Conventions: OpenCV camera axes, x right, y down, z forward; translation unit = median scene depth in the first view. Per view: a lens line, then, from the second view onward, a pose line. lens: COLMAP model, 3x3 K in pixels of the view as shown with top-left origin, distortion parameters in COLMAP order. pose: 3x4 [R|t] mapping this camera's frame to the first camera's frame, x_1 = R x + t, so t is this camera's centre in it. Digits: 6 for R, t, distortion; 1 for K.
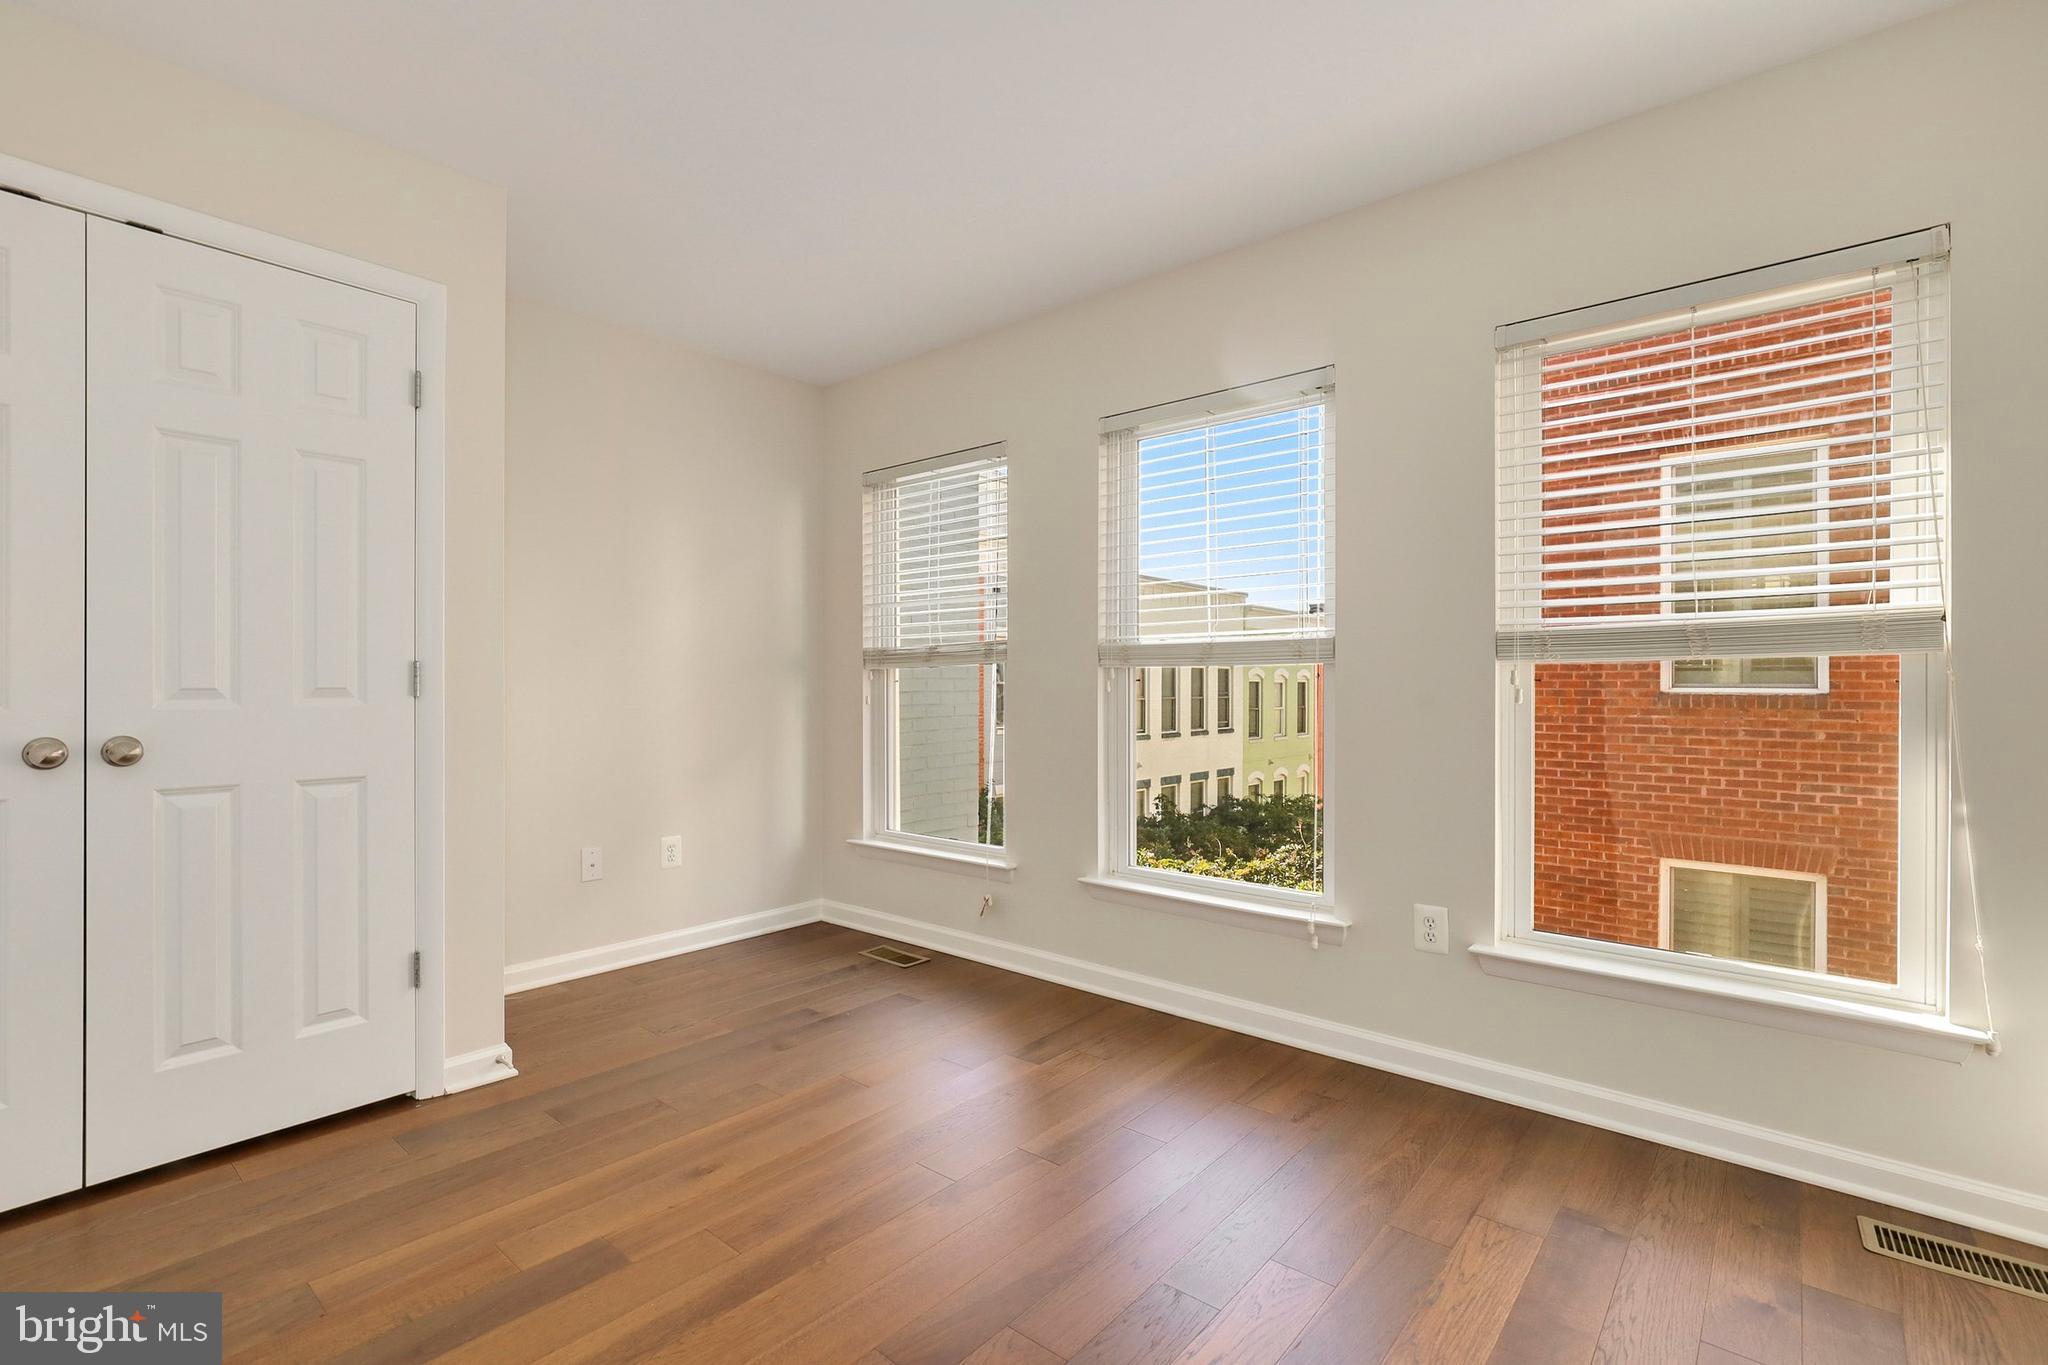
lens RADIAL K [[930.0, 0, 1019.4], [0, 930.0, 680.0], [0, 0, 1]] dist [-0.009585, 0.003235]
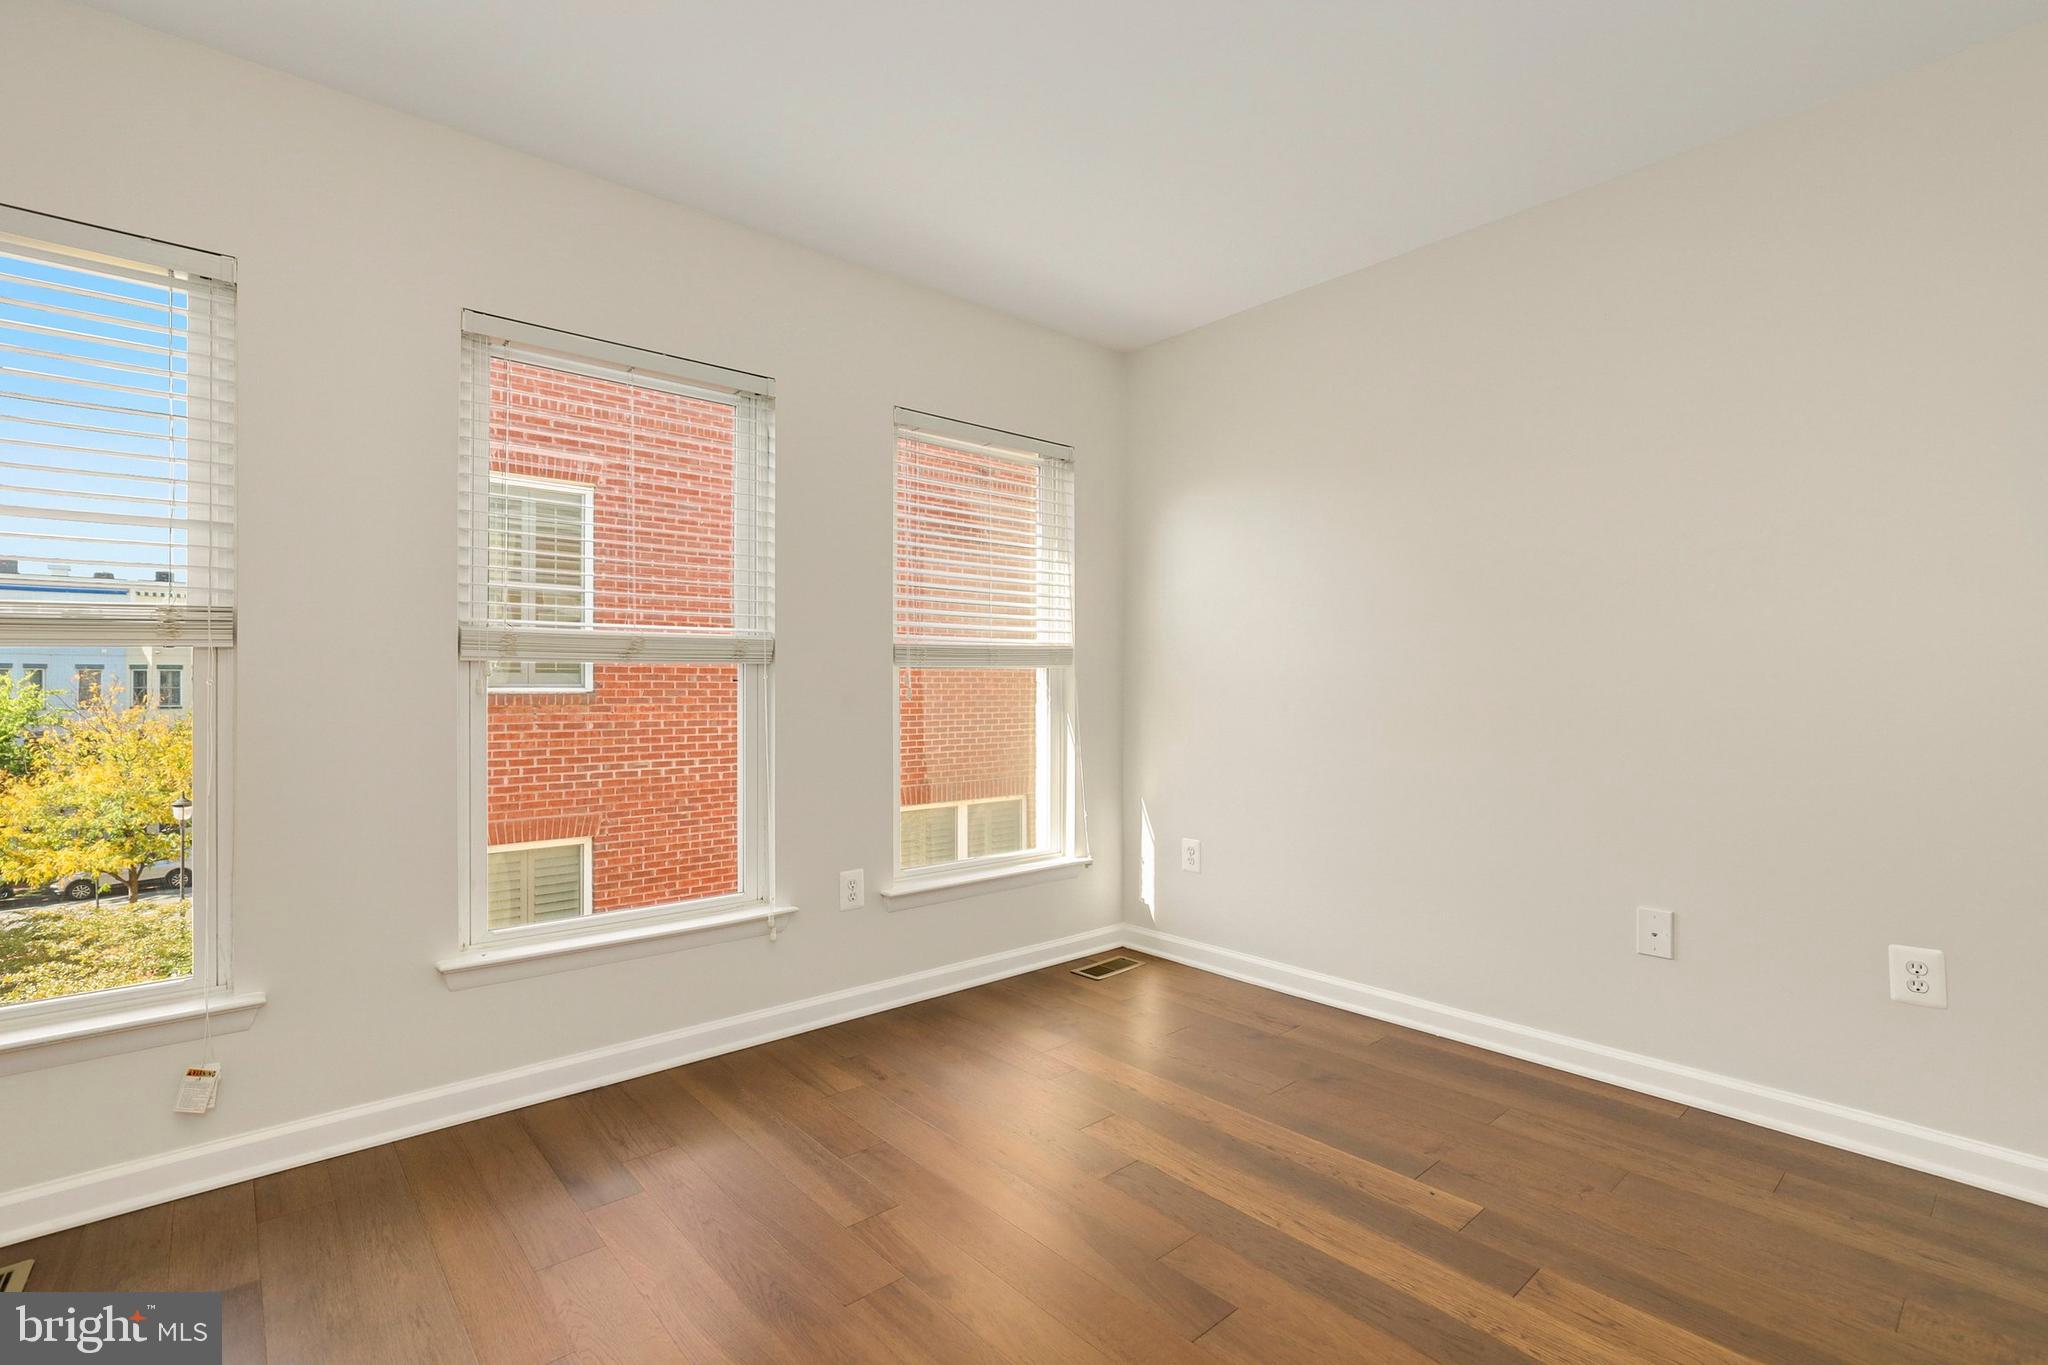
lens RADIAL K [[930.0, 0, 1008.5], [0, 930.0, 684.2], [0, 0, 1]] dist [-0.009585, 0.003235]
pose [[0.150848, -0.001860, 0.988555, -0.287067], [-0.002179, 0.999995, 0.002214, 0.000392], [-0.988554, -0.002488, 0.150844, 0.252621]]
